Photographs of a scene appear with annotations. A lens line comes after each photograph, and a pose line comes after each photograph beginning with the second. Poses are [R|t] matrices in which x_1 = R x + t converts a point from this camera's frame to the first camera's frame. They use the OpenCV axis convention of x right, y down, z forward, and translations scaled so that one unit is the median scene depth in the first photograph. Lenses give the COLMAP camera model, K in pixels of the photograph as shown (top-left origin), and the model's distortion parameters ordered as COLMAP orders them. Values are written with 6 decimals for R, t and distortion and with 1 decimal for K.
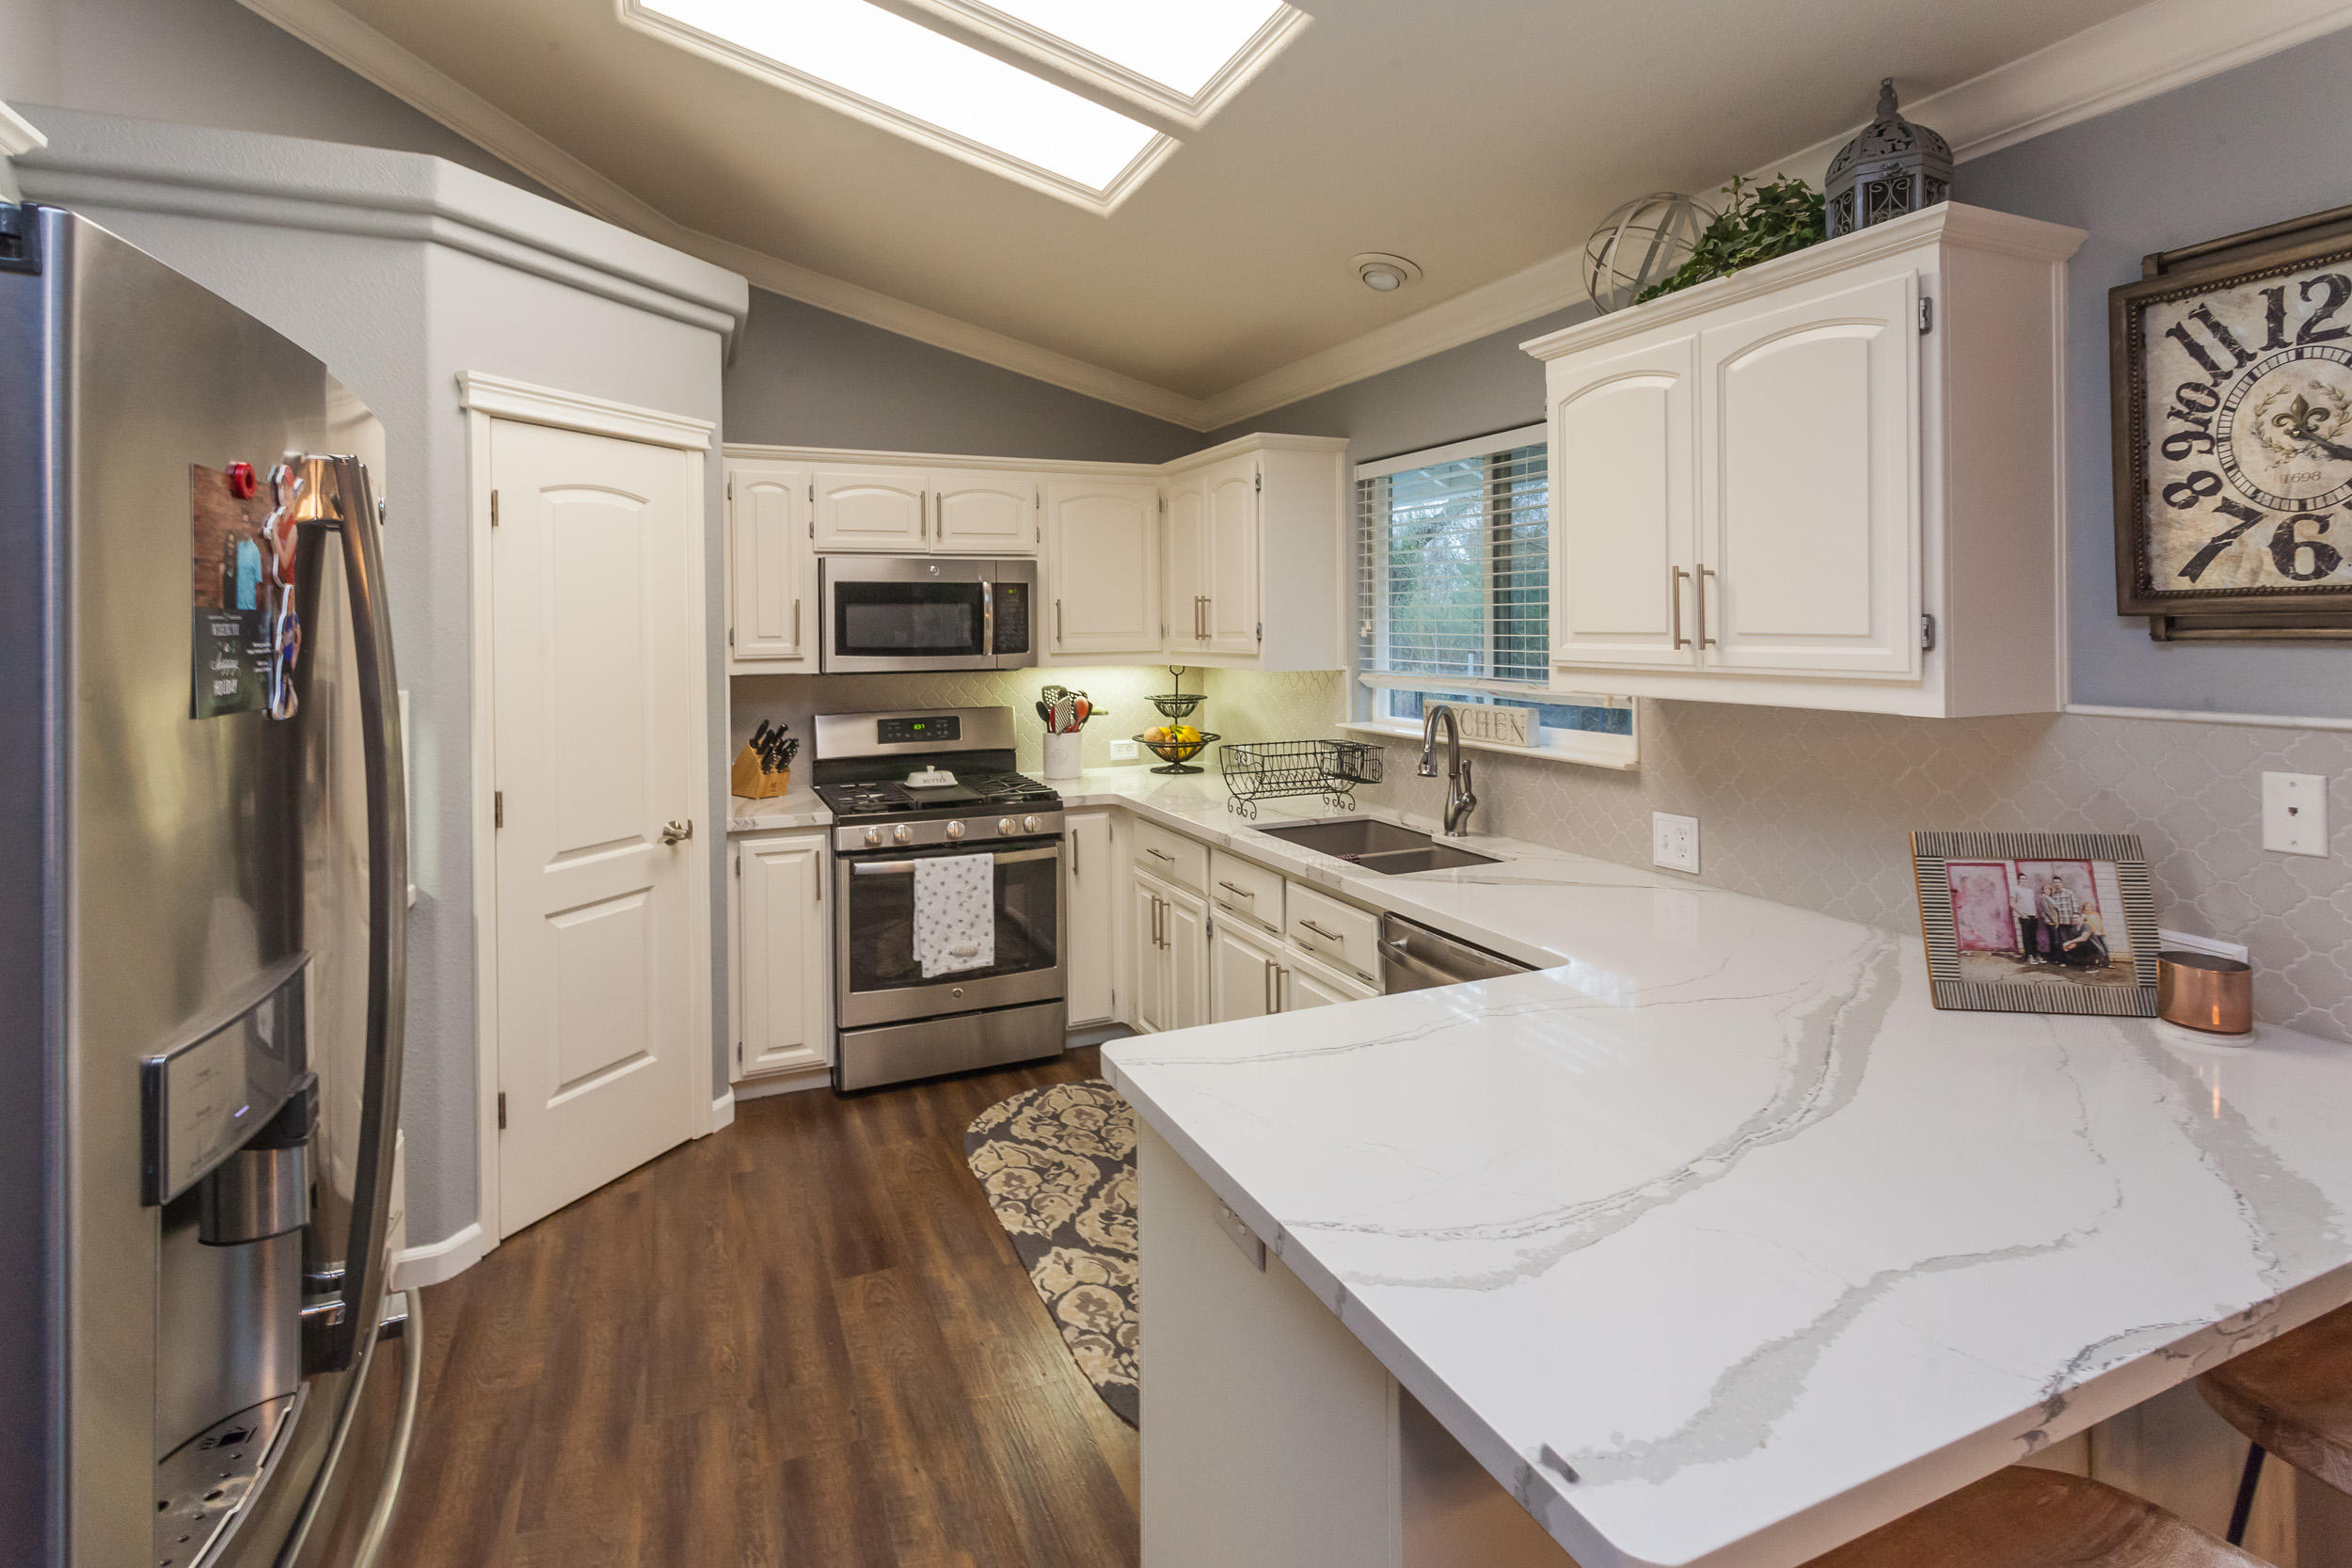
lens RADIAL K [[1162.8, 0, 1180.4], [0, 1162.8, 631.2], [0, 0, 1]] dist [-0.003204, 0.012100]
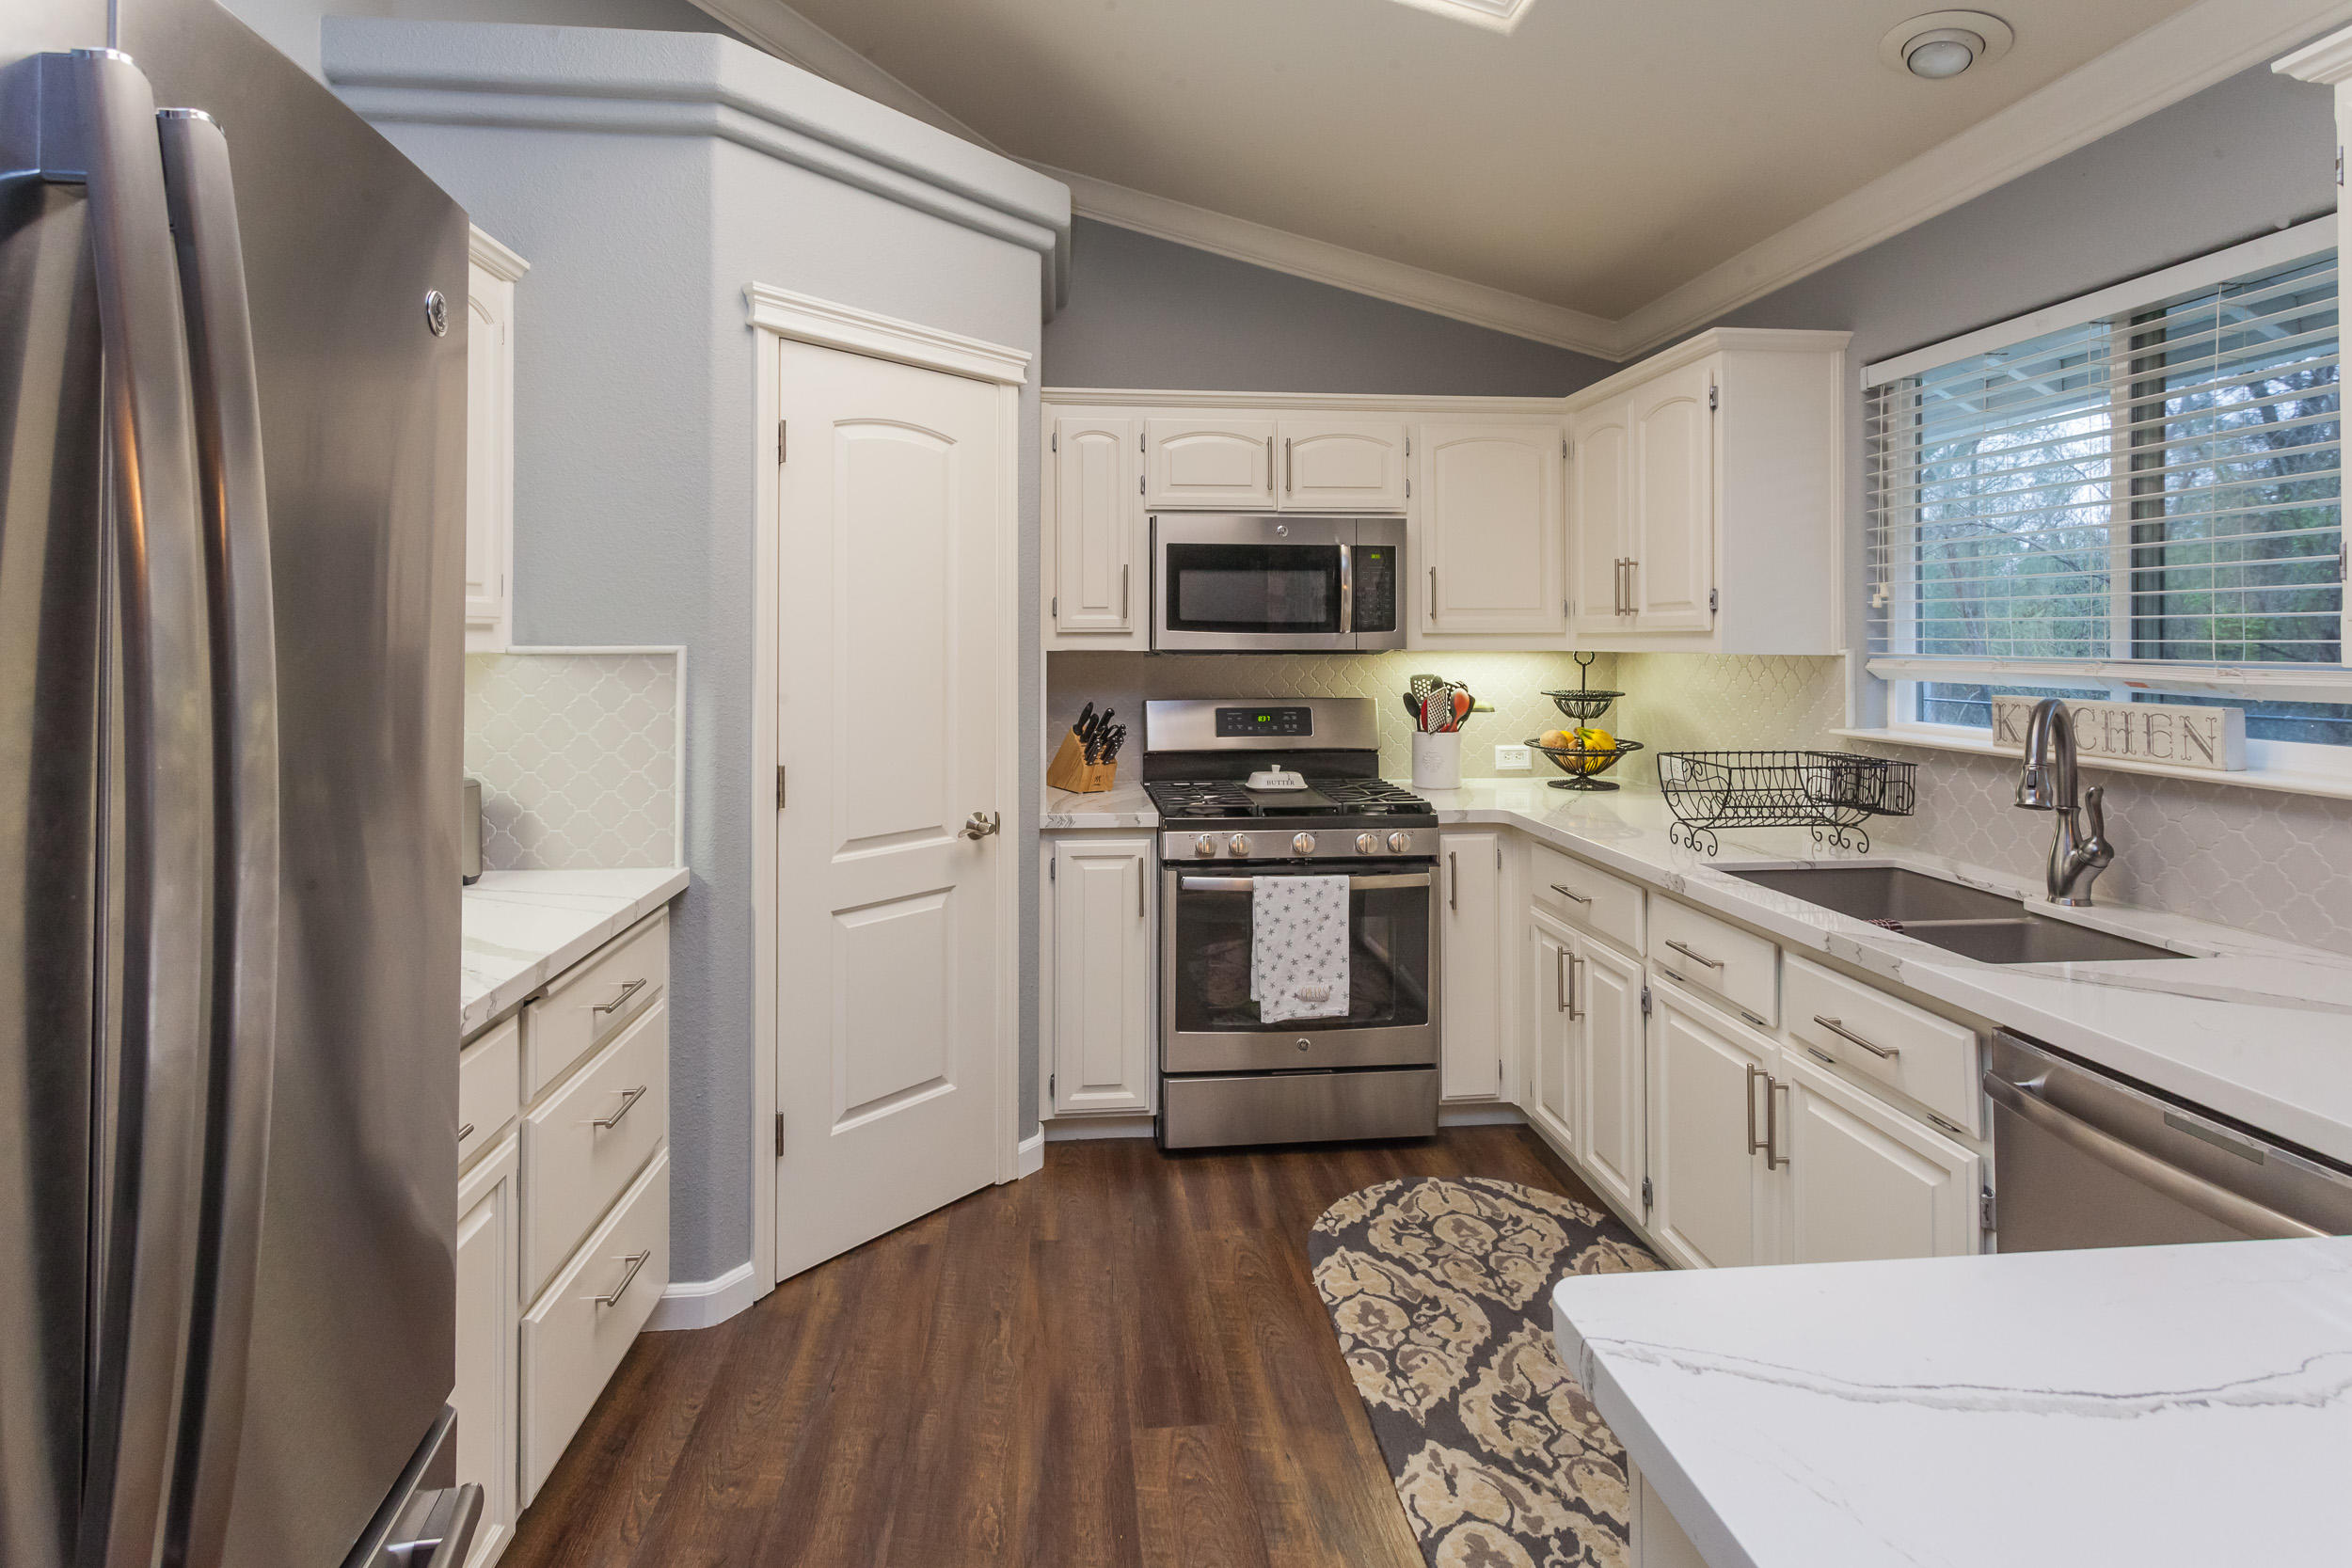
lens RADIAL K [[1167.5, 0, 1161.0], [0, 1167.5, 636.9], [0, 0, 1]] dist [-0.002774, 0.000235]
pose [[0.948589, 0.009059, -0.316380, -0.034384], [-0.010853, 0.999933, -0.003909, 0.034267], [0.316323, 0.007141, 0.948625, 0.215080]]
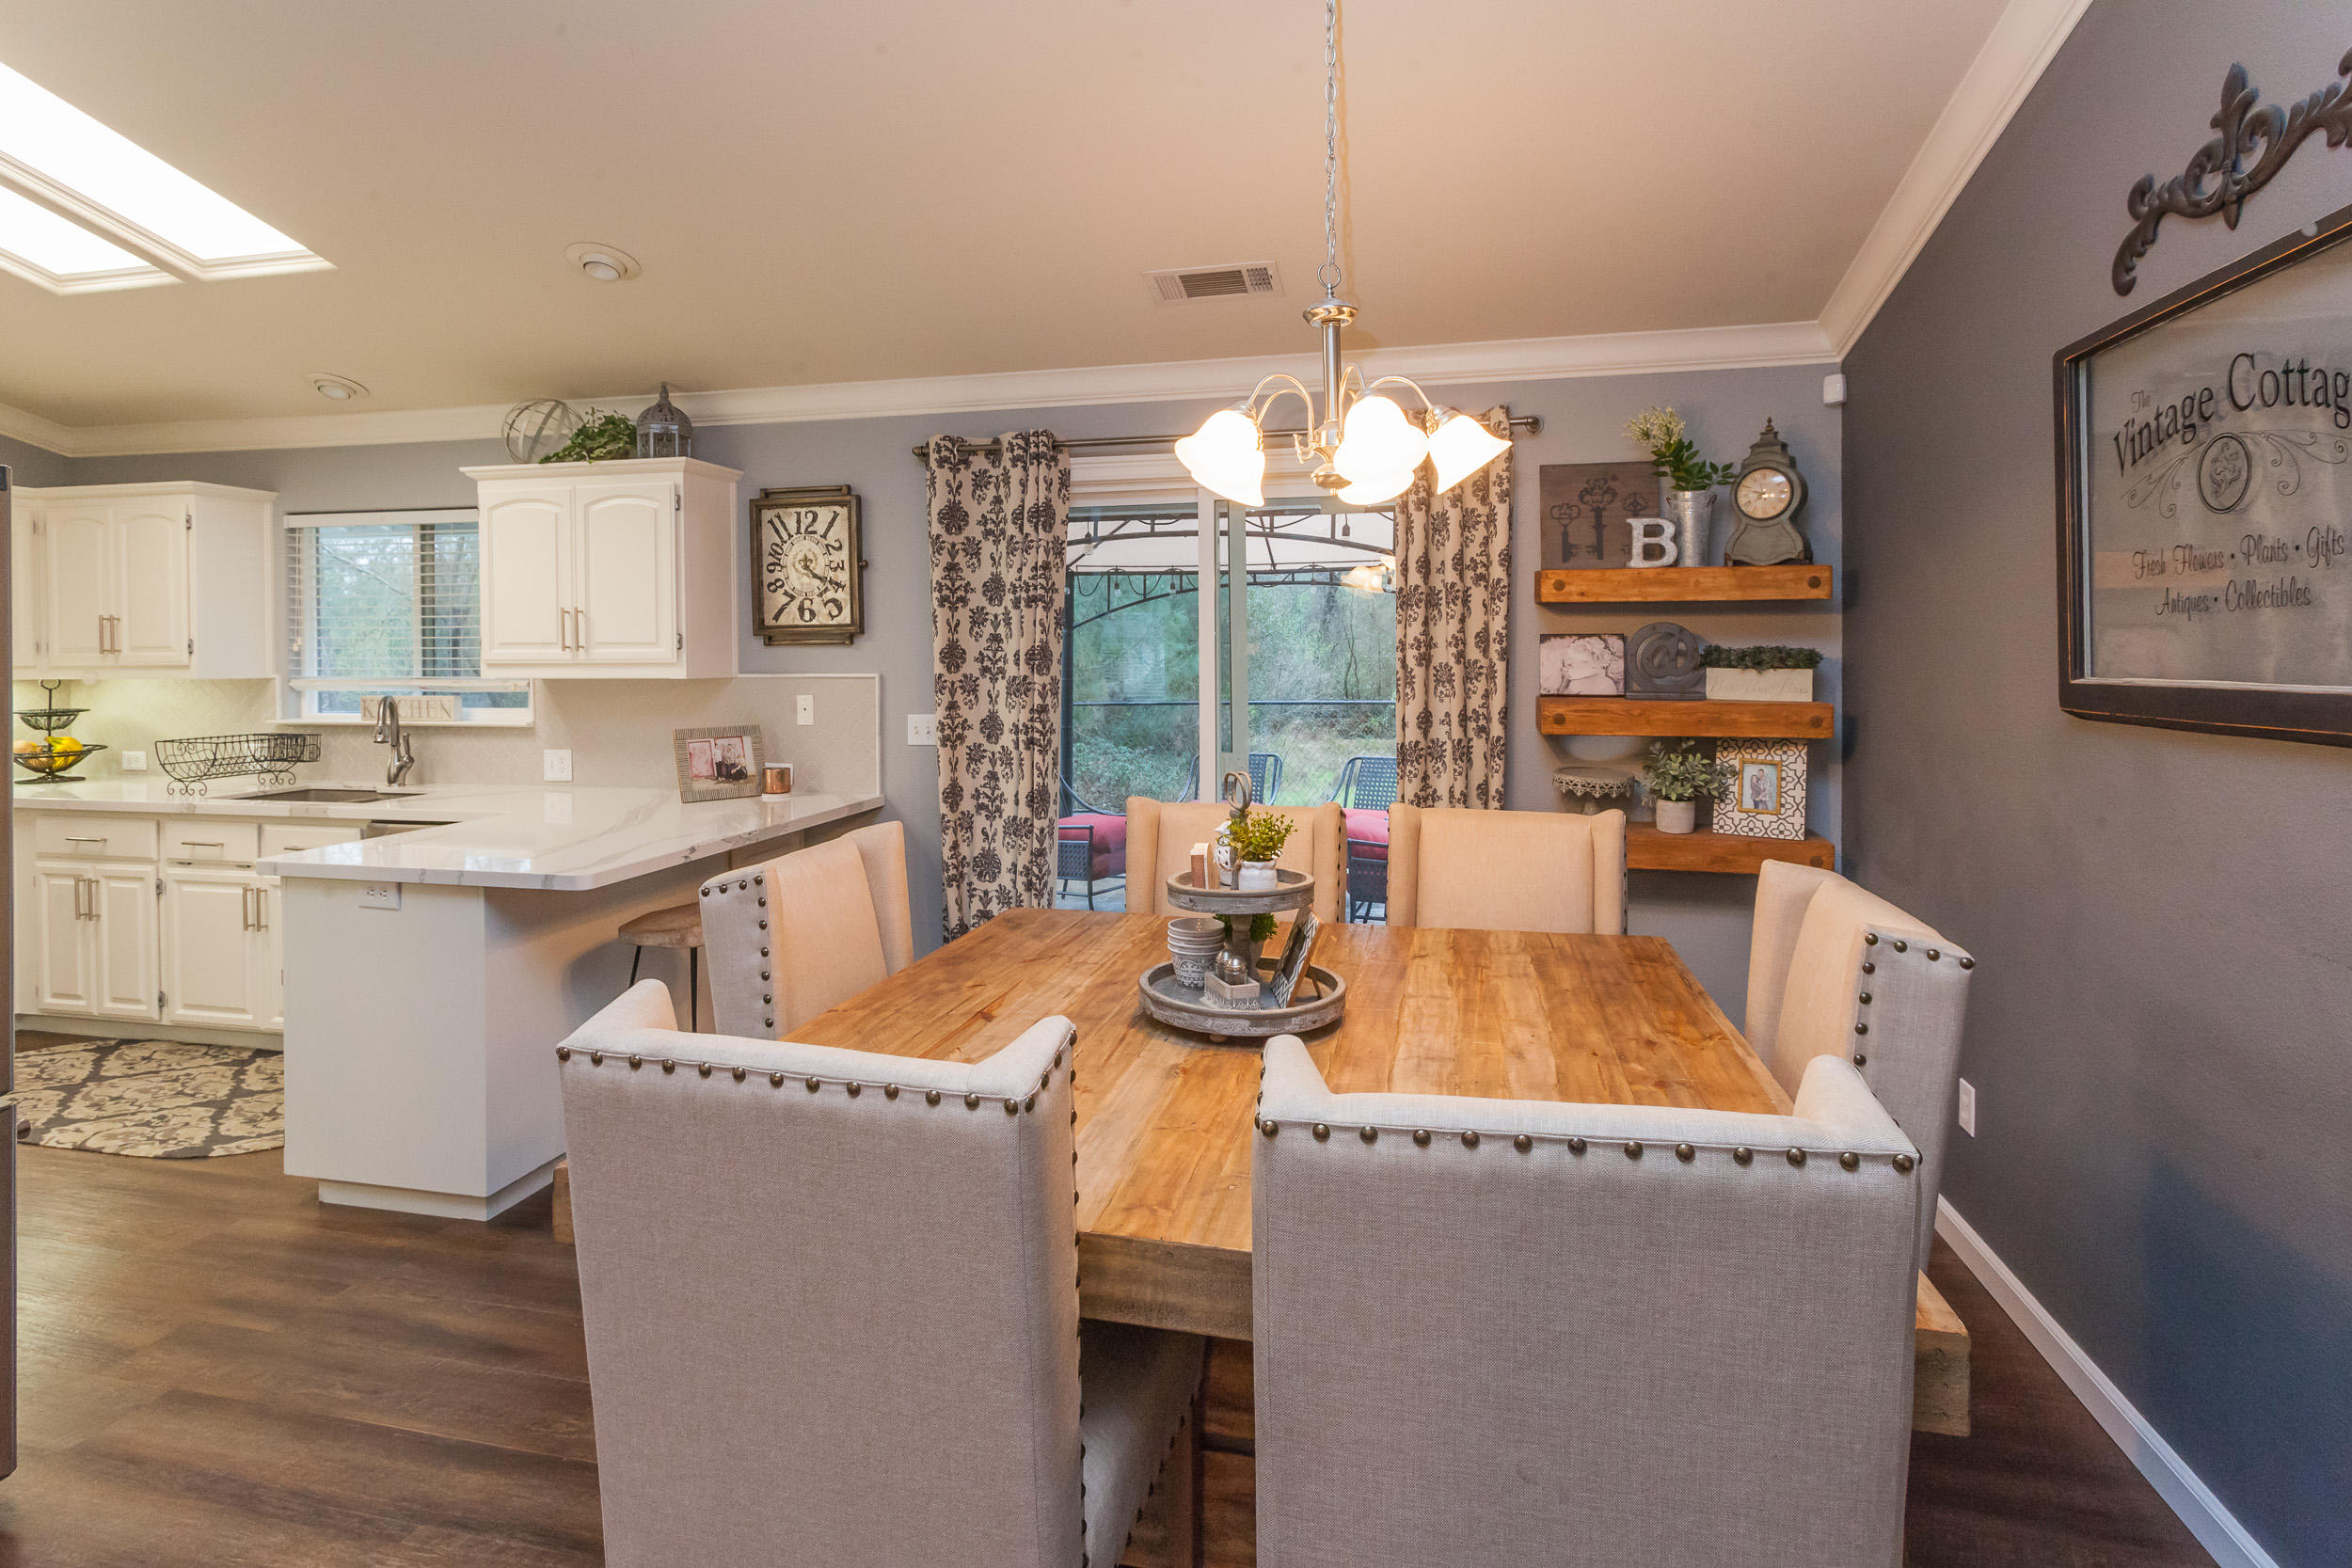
lens RADIAL K [[1172.1, 0, 1167.1], [0, 1172.1, 657.5], [0, 0, 1]] dist [-0.000868, 0.000543]
pose [[0.609581, -0.000650, 0.792724, -0.312936], [0.004633, 0.999986, -0.002743, 0.022521], [-0.792711, 0.005344, 0.609575, -0.607178]]
